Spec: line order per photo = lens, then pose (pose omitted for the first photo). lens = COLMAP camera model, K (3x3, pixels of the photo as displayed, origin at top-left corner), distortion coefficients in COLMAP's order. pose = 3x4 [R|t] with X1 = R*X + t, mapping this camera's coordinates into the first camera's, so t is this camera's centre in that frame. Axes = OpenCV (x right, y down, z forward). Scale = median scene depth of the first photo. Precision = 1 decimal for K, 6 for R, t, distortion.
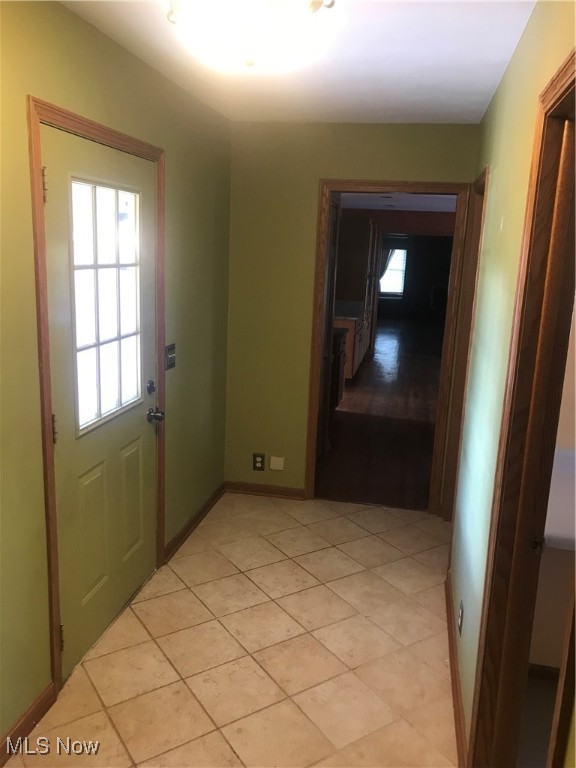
lens RADIAL K [[635.1, 0, 299.7], [0, 635.1, 379.7], [0, 0, 1]] dist [0.036753, 0.004649]
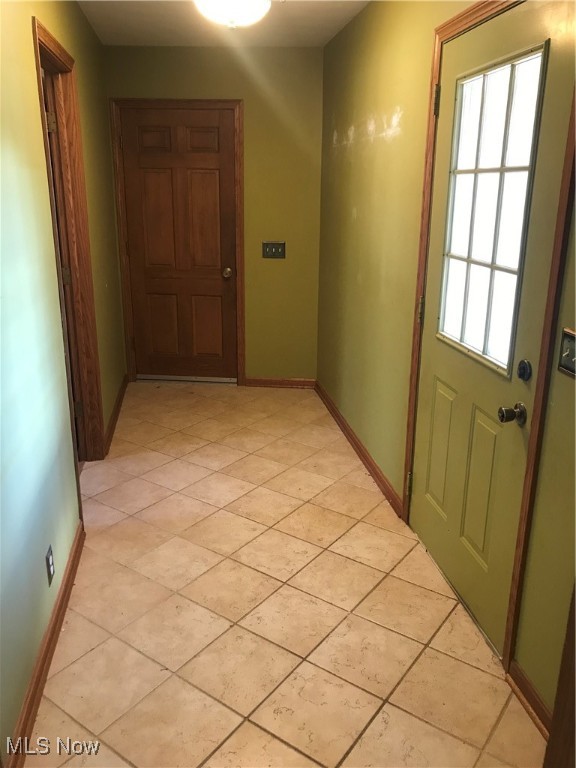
lens RADIAL K [[635.1, 0, 299.7], [0, 635.1, 379.7], [0, 0, 1]] dist [0.036753, 0.004649]
pose [[-0.934340, 0.054664, -0.352166, 0.228478], [-0.120397, 0.881653, 0.456282, -0.286315], [0.335430, 0.468722, -0.817182, 1.711460]]
